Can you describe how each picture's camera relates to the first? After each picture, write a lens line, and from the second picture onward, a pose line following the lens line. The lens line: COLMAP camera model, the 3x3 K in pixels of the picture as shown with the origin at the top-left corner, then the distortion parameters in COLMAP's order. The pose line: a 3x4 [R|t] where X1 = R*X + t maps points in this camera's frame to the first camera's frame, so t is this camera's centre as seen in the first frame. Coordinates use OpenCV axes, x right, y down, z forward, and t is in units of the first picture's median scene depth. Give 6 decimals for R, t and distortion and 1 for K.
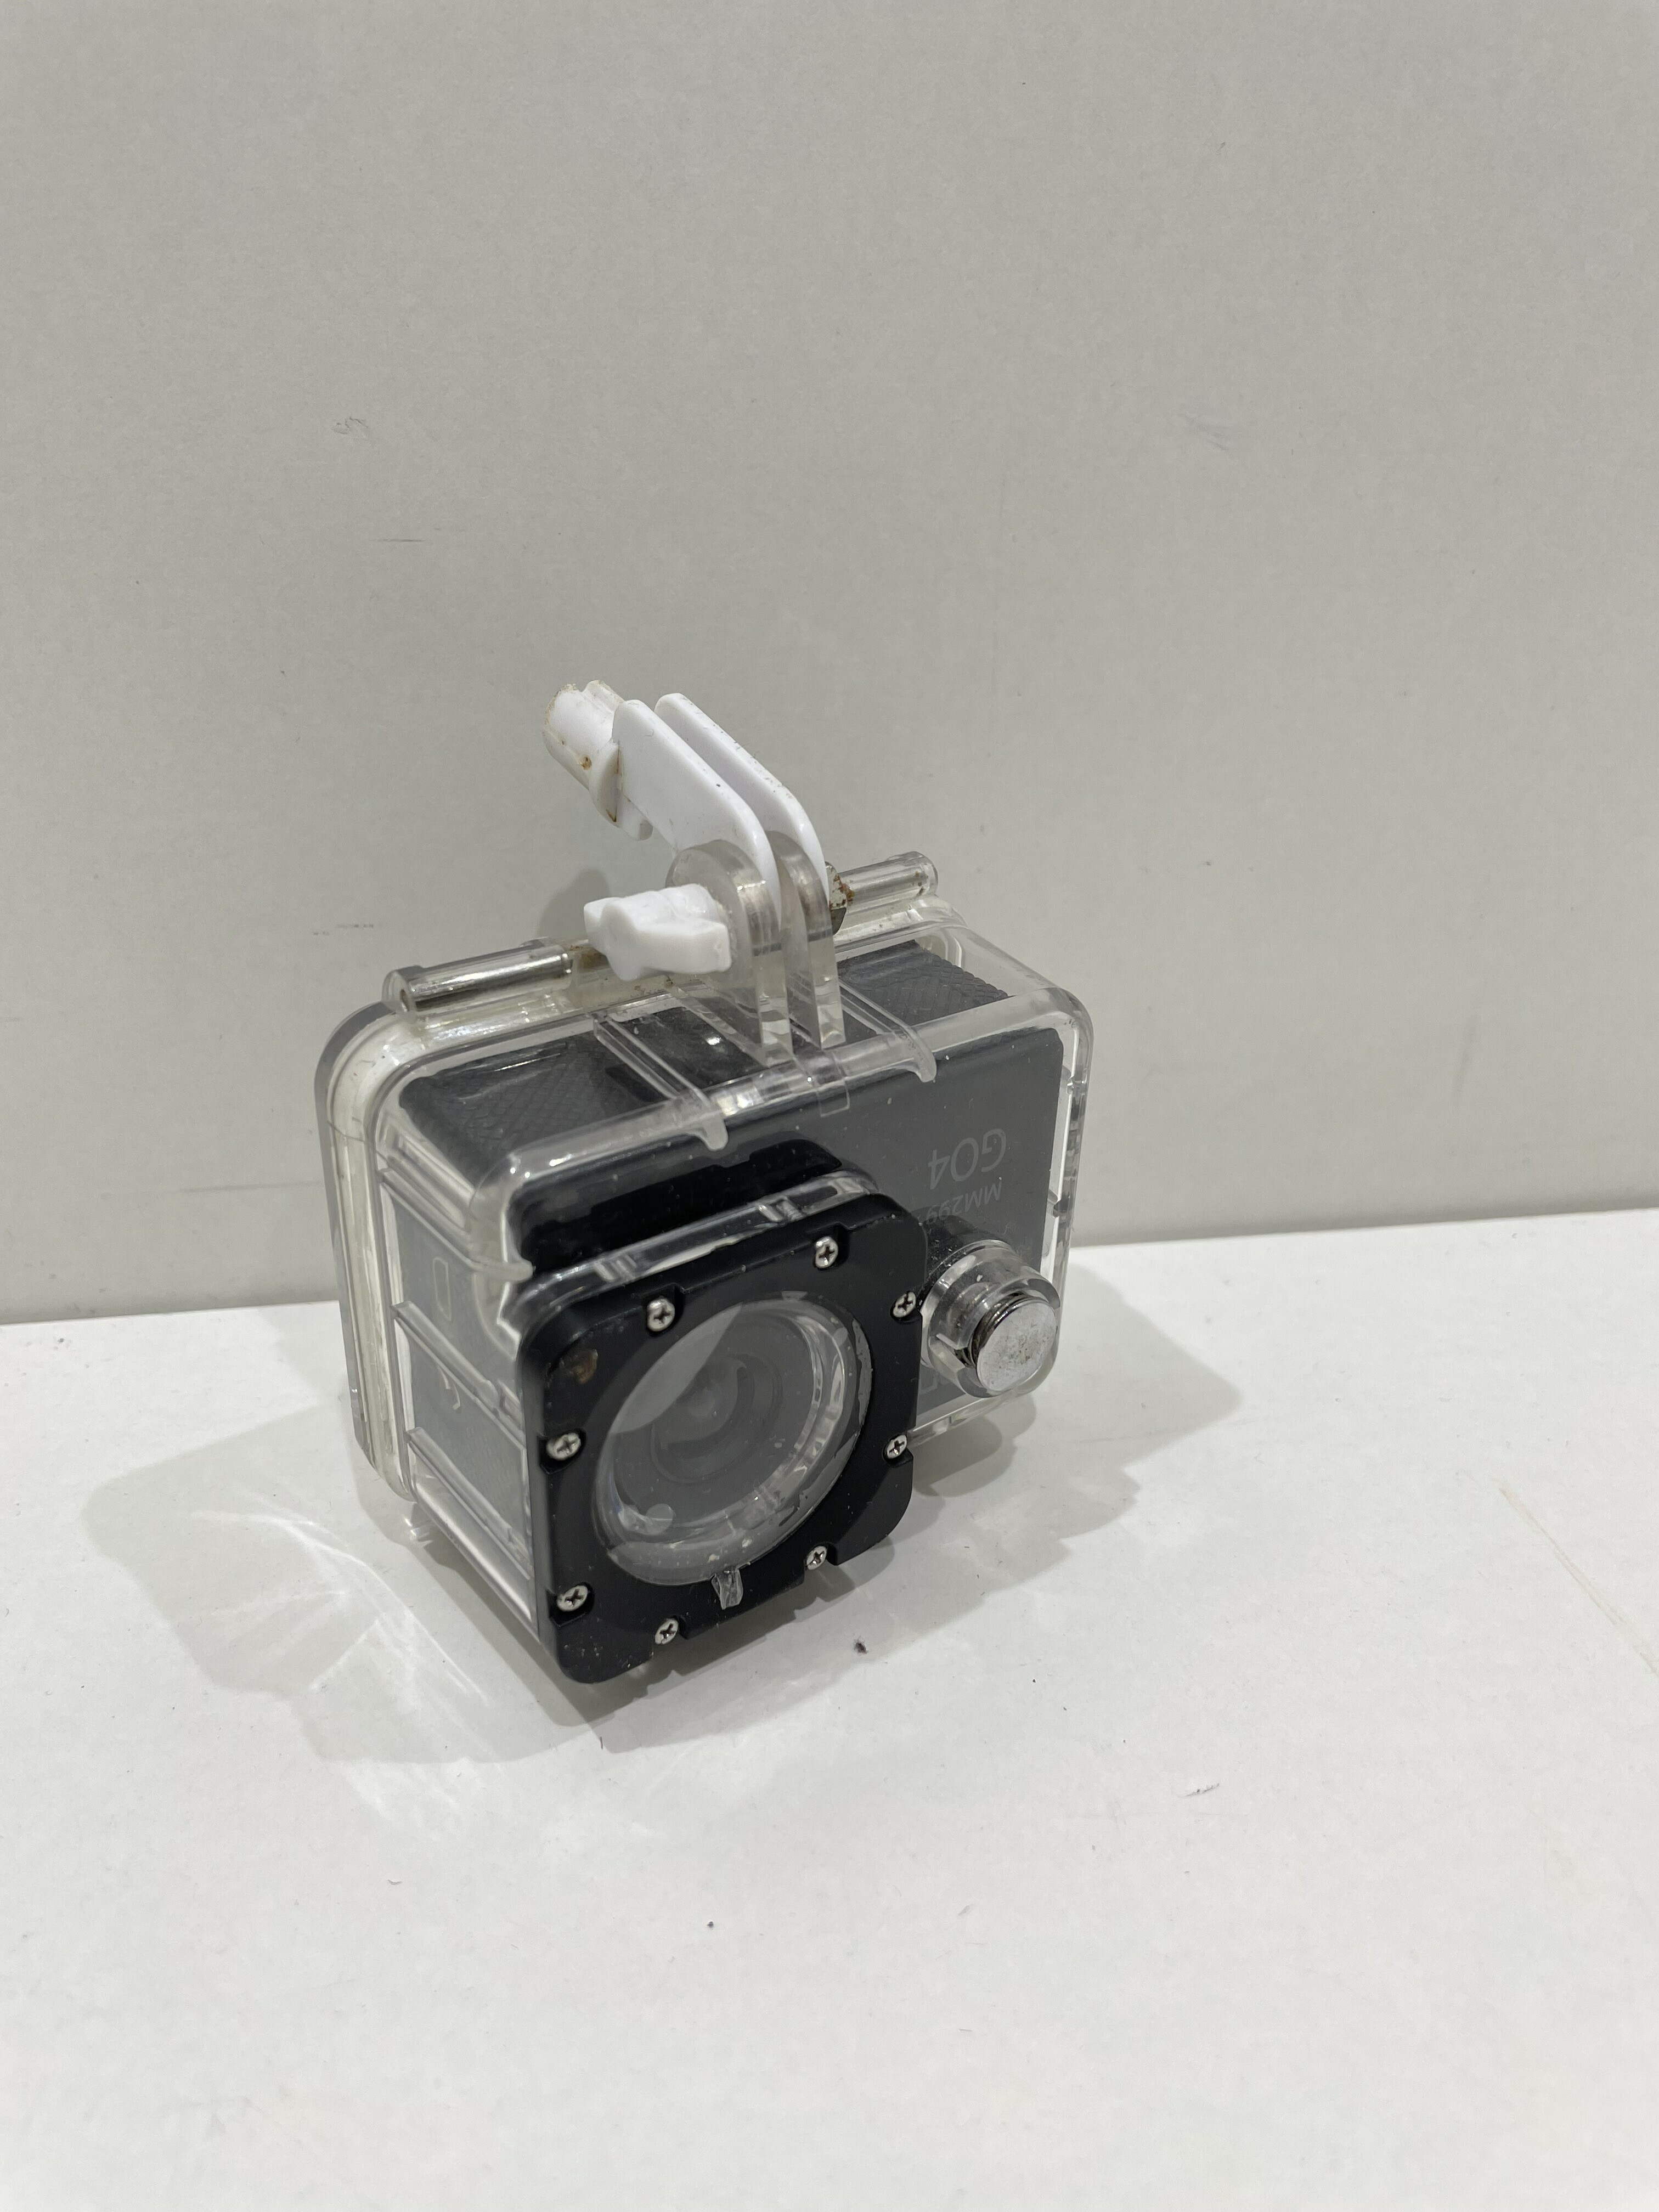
lens RADIAL K [[1749.6, 0, 828.9], [0, 1749.6, 1101.8], [0, 0, 1]] dist [0.052984, -0.107987]
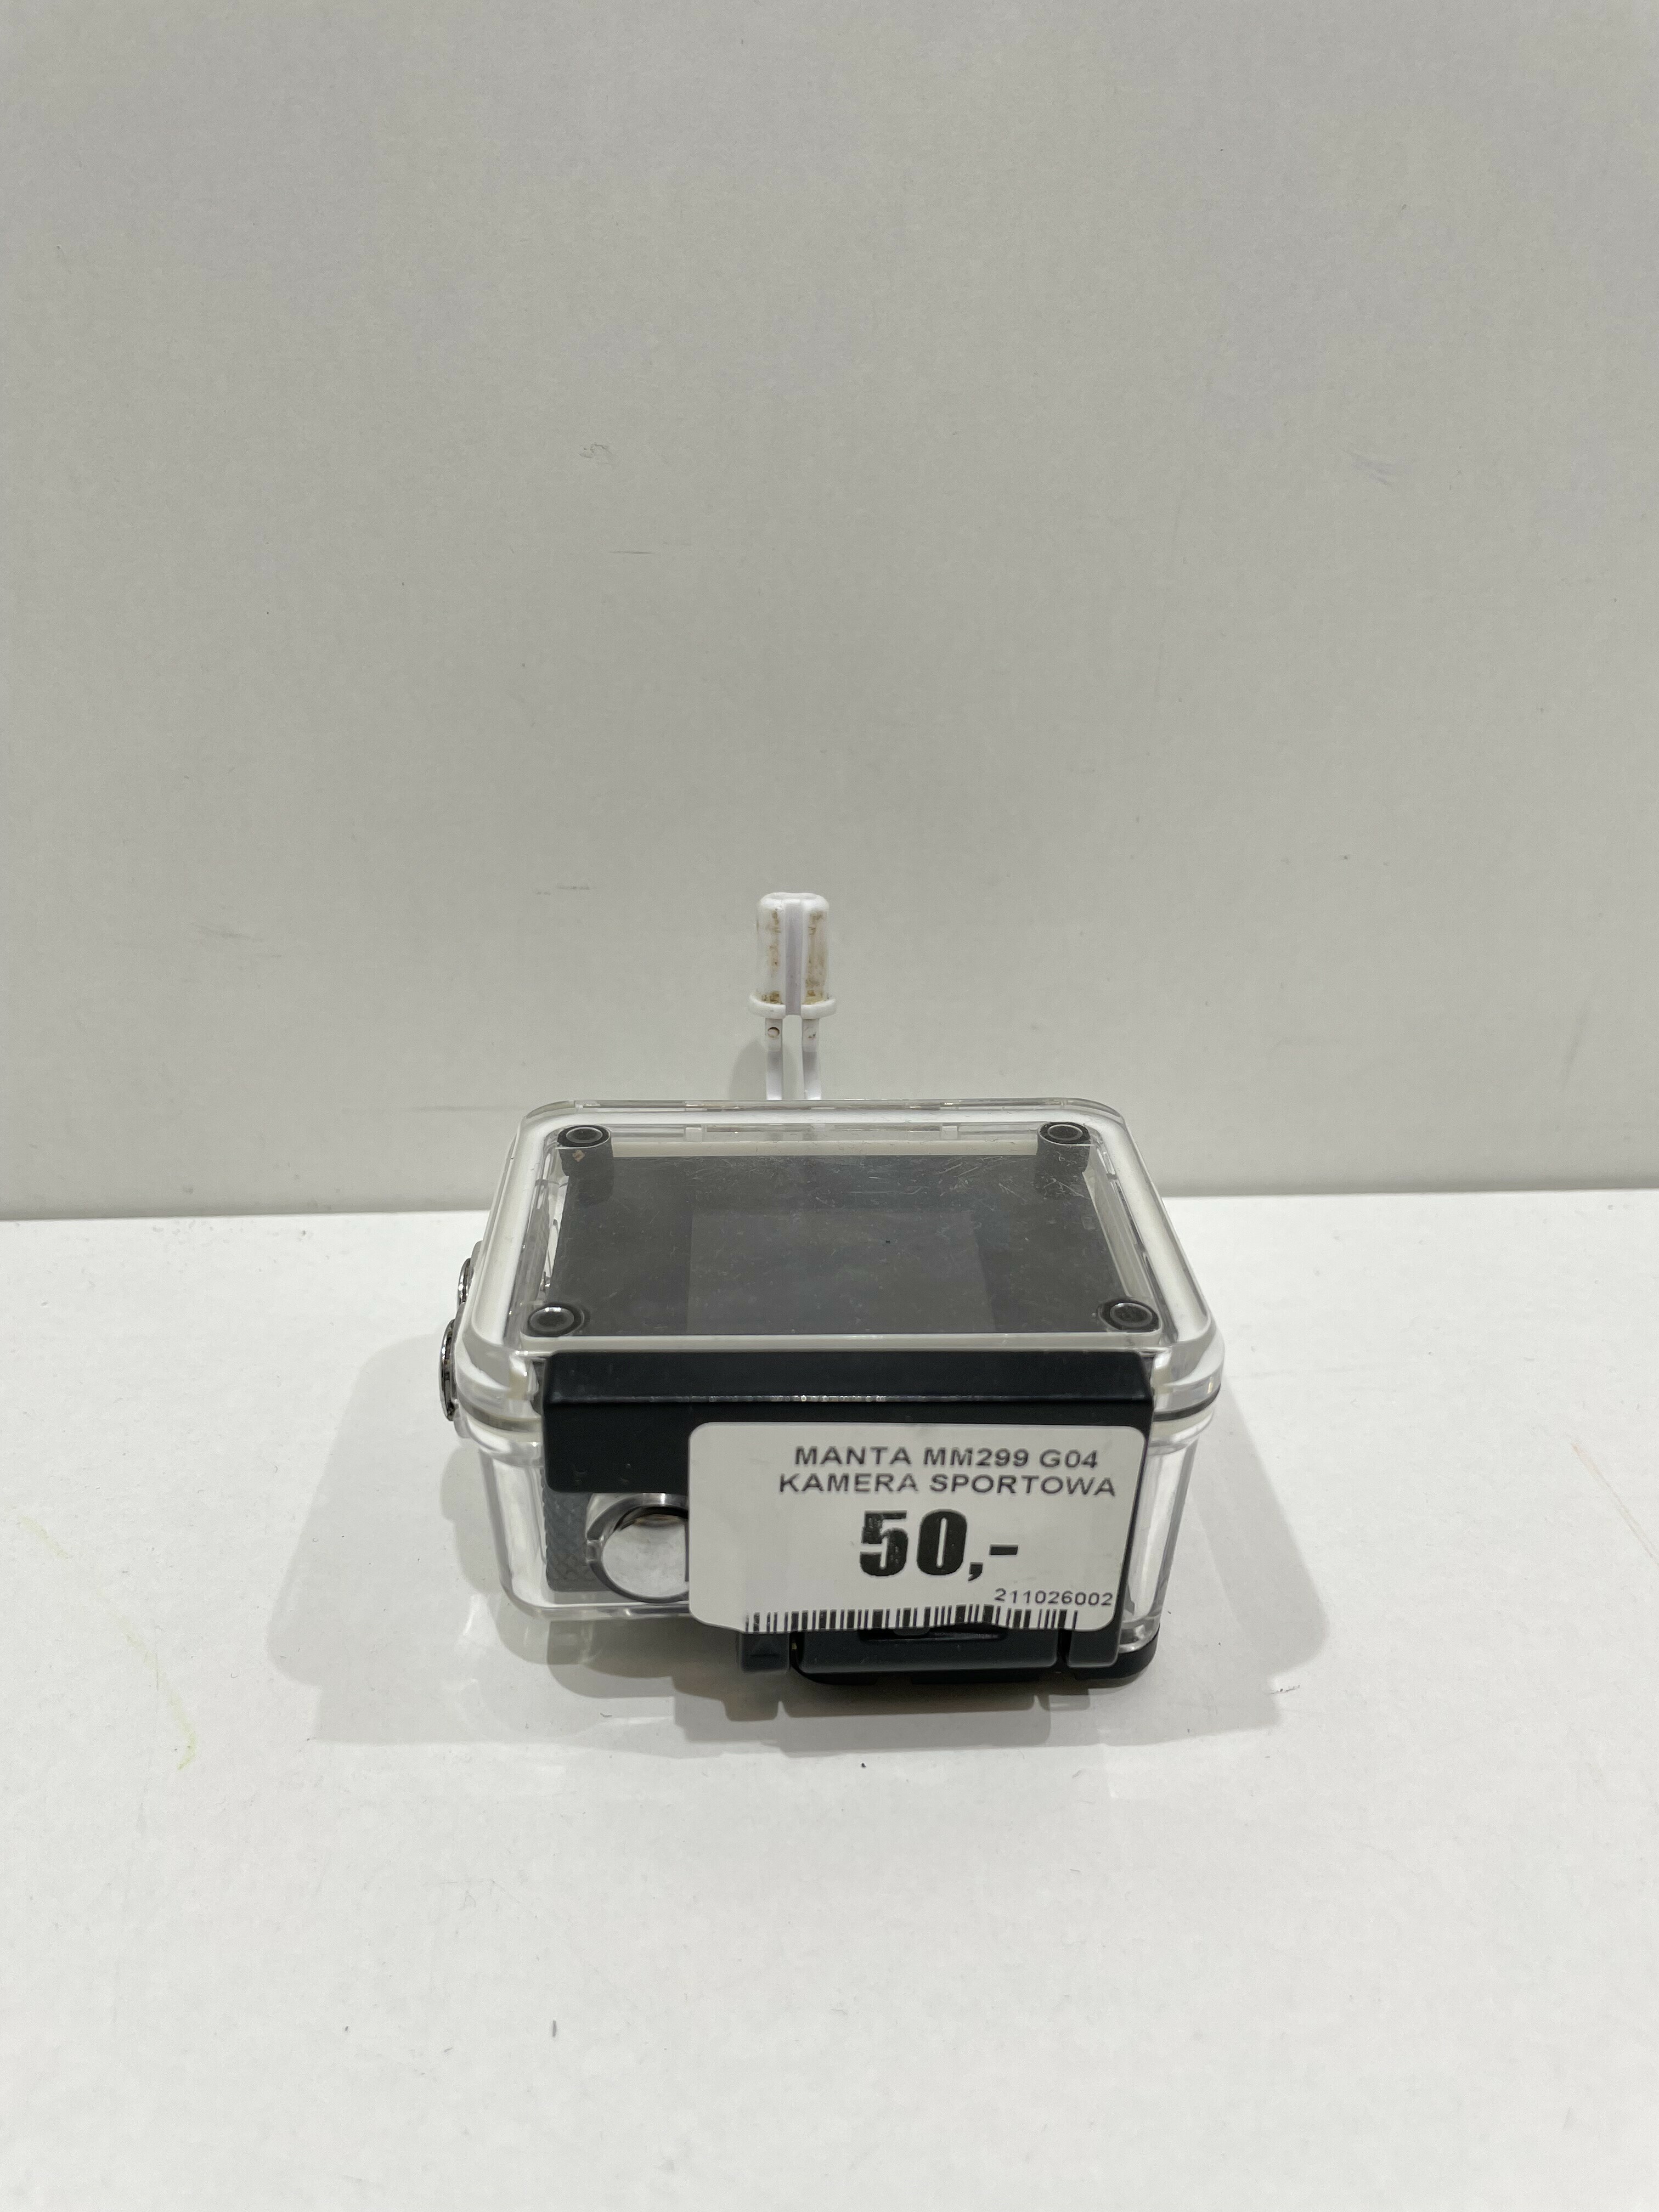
lens RADIAL K [[1732.2, 0, 834.7], [0, 1732.2, 1105.0], [0, 0, 1]] dist [0.052693, -0.104088]
pose [[0.996752, 0.051544, -0.061878, -0.029374], [-0.047037, 0.996280, 0.072204, -0.055885], [0.065370, -0.069059, 0.995469, -0.123748]]
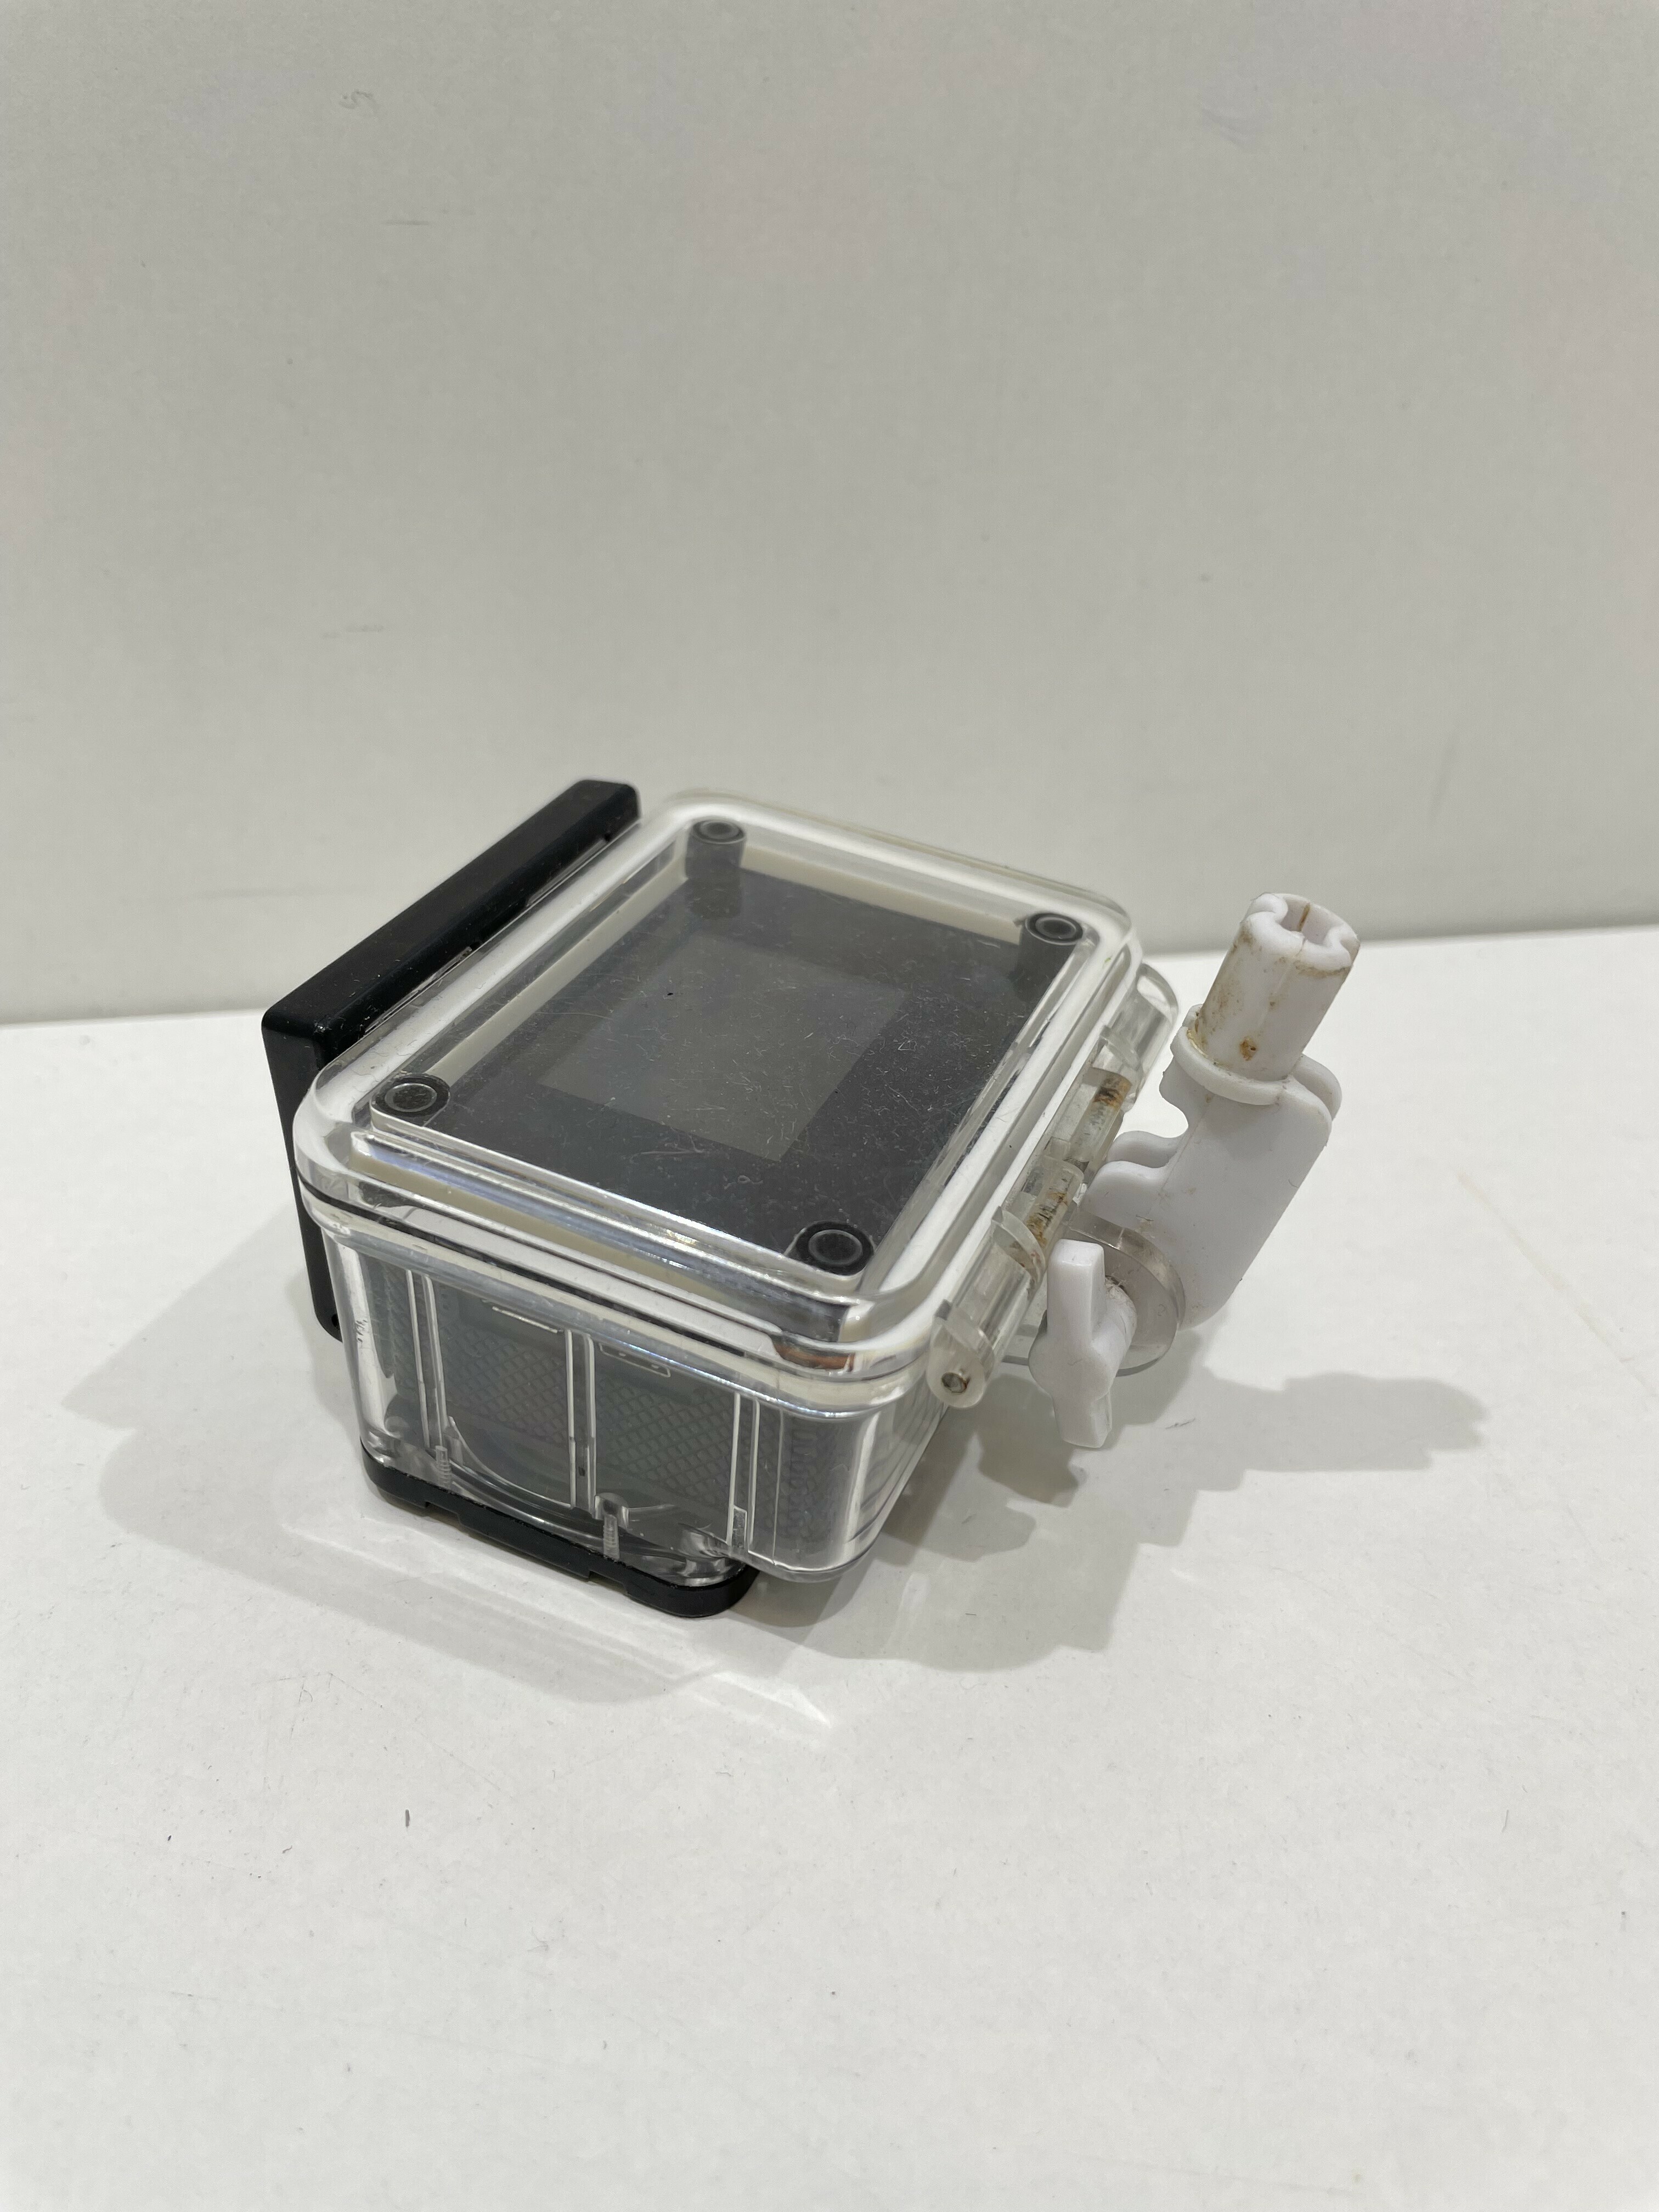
lens RADIAL K [[1749.6, 0, 828.9], [0, 1749.6, 1101.8], [0, 0, 1]] dist [0.052984, -0.107987]
pose [[0.999650, 0.003961, 0.026170, -0.031966], [-0.007269, 0.991806, 0.127548, 0.044014], [-0.025450, -0.127694, 0.991487, -0.050723]]
